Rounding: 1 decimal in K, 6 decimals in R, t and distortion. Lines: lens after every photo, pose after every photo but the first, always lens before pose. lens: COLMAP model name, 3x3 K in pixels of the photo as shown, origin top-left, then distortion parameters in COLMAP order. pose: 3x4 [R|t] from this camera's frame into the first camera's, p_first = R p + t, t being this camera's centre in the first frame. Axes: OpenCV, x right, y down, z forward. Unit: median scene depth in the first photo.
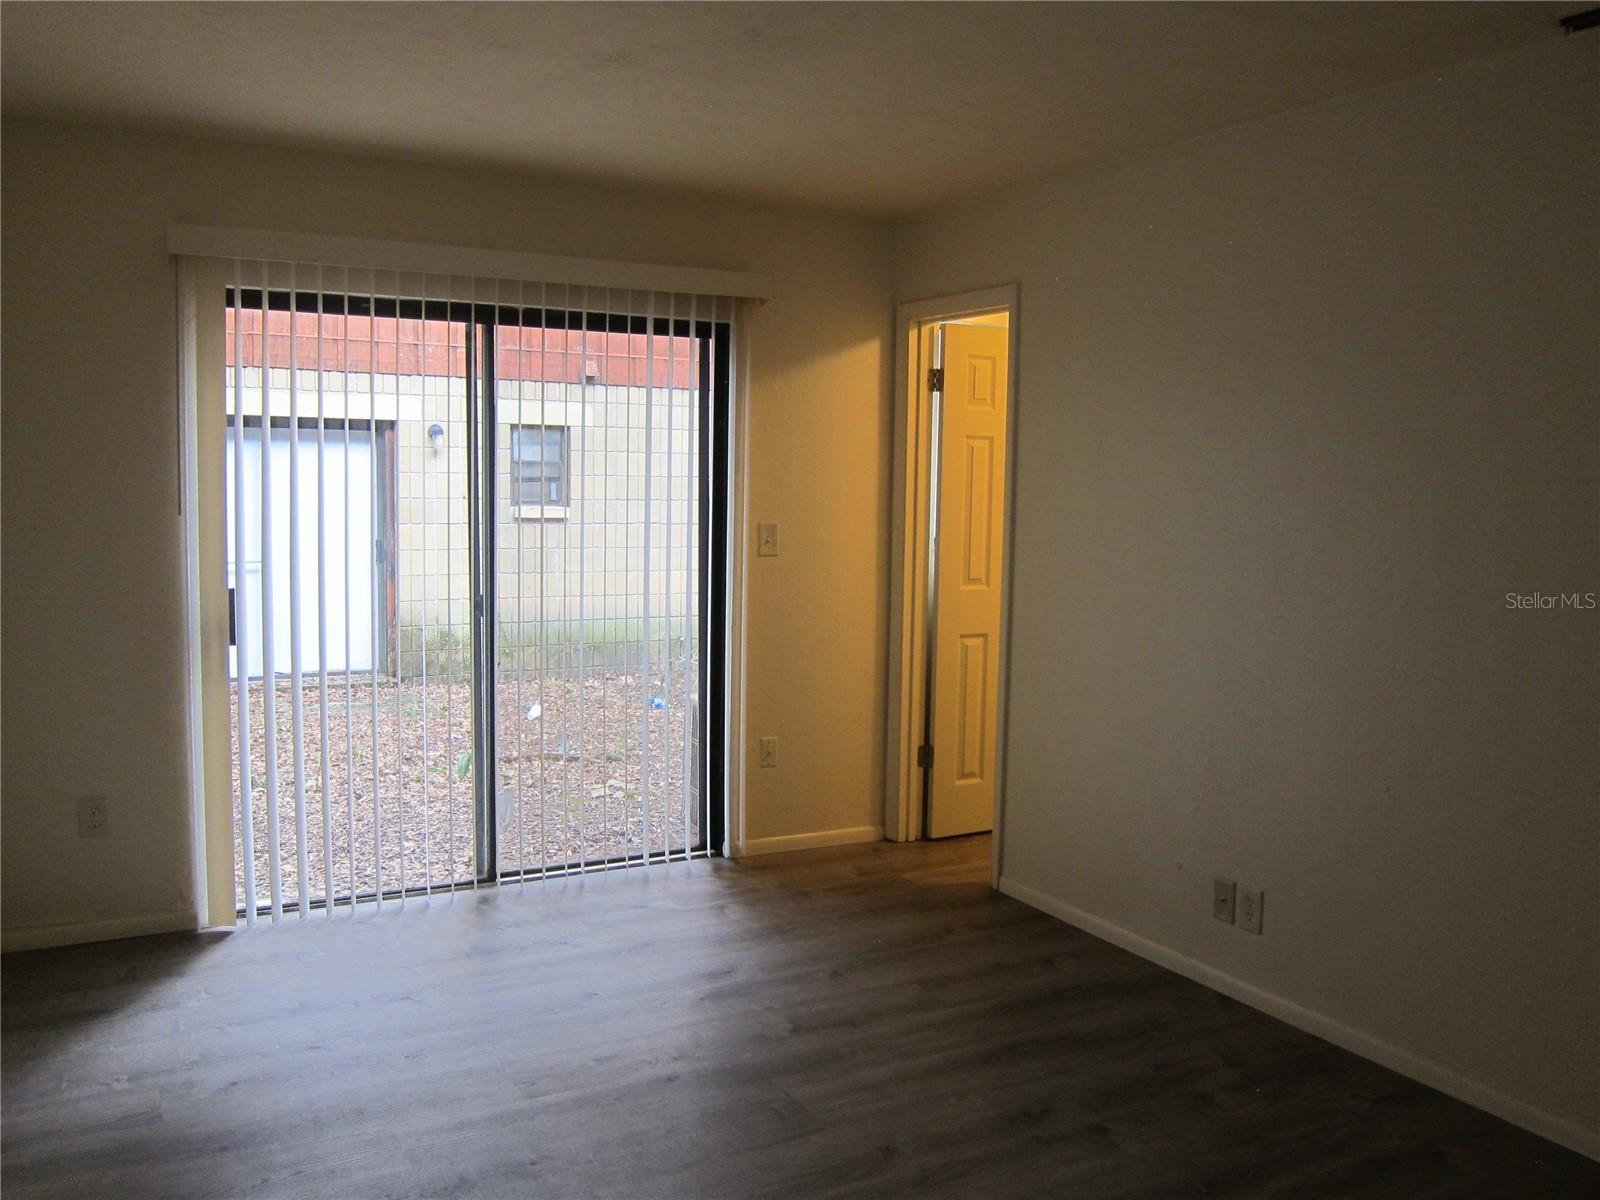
lens RADIAL K [[1284.4, 0, 799.4], [0, 1284.4, 595.8], [0, 0, 1]] dist [-0.010767, -0.006057]
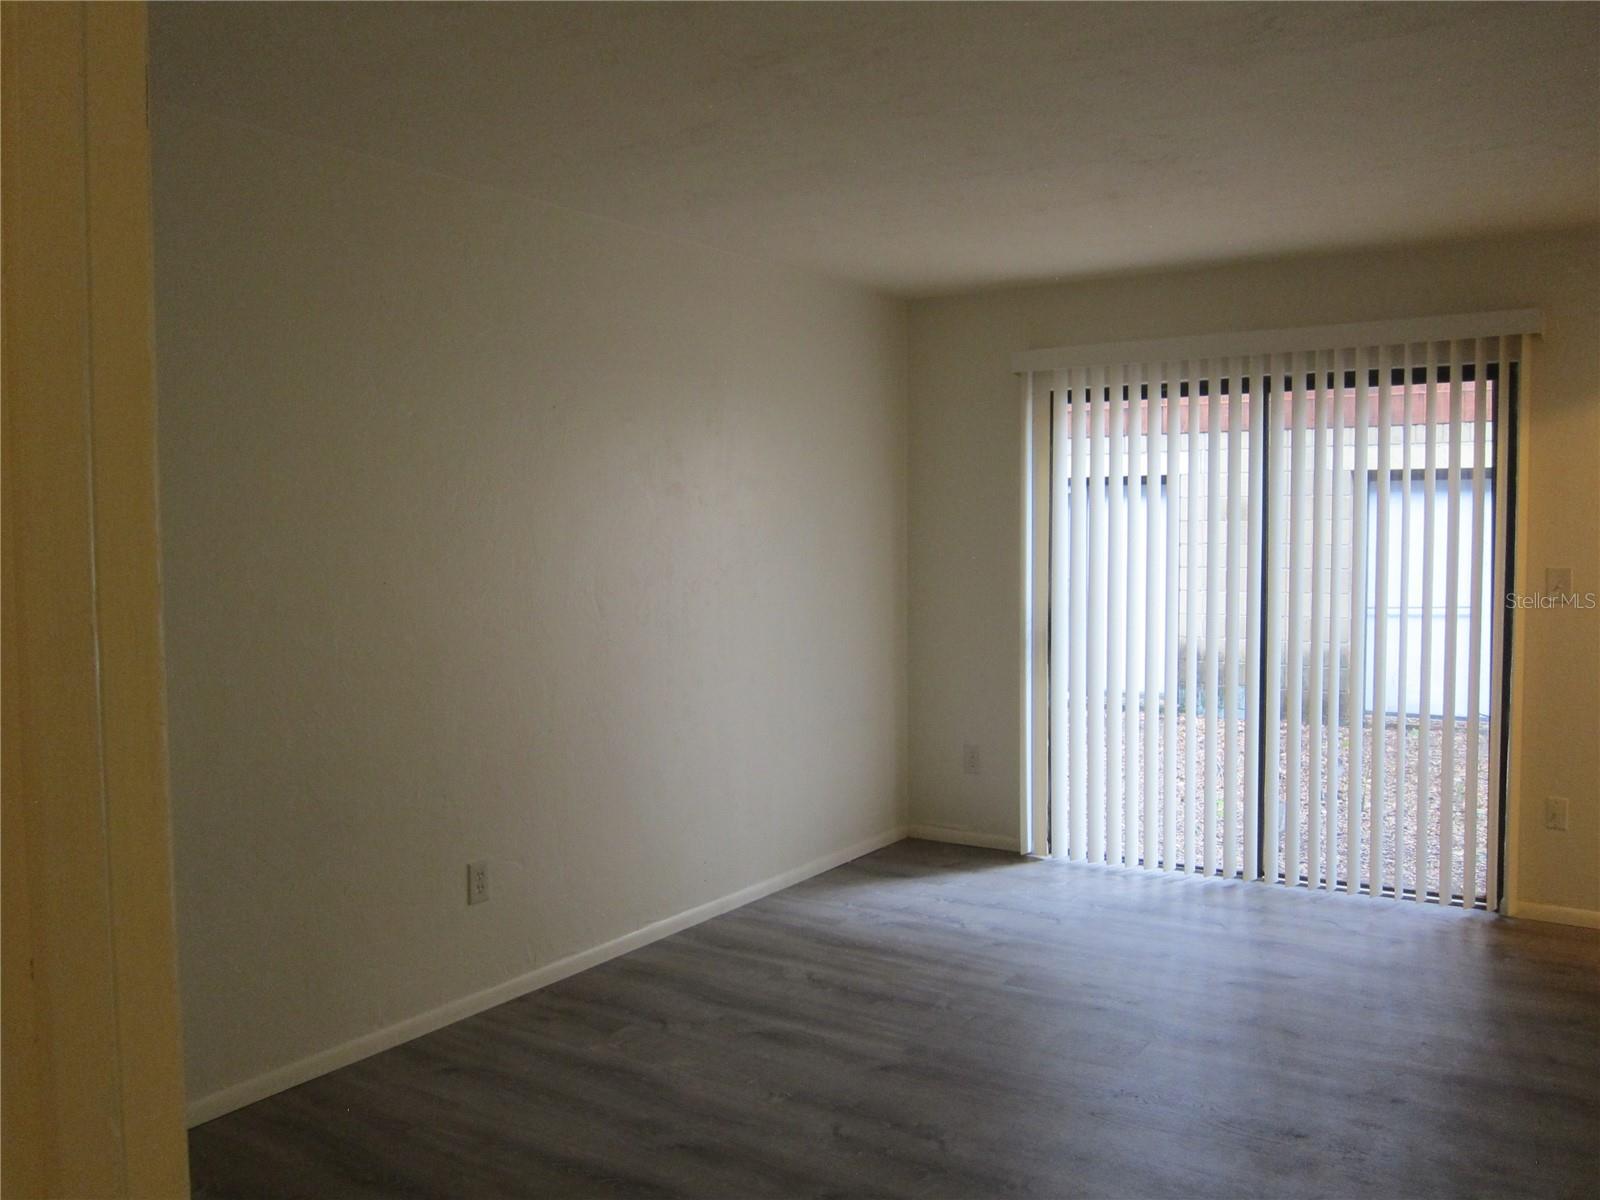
lens RADIAL K [[1343.1, 0, 799.1], [0, 1343.1, 601.8], [0, 0, 1]] dist [-0.062756, 0.018640]
pose [[0.487620, 0.029657, -0.872552, 0.544063], [-0.062786, 0.998026, -0.001166, 0.004116], [0.870795, 0.055353, 0.488520, 0.049369]]
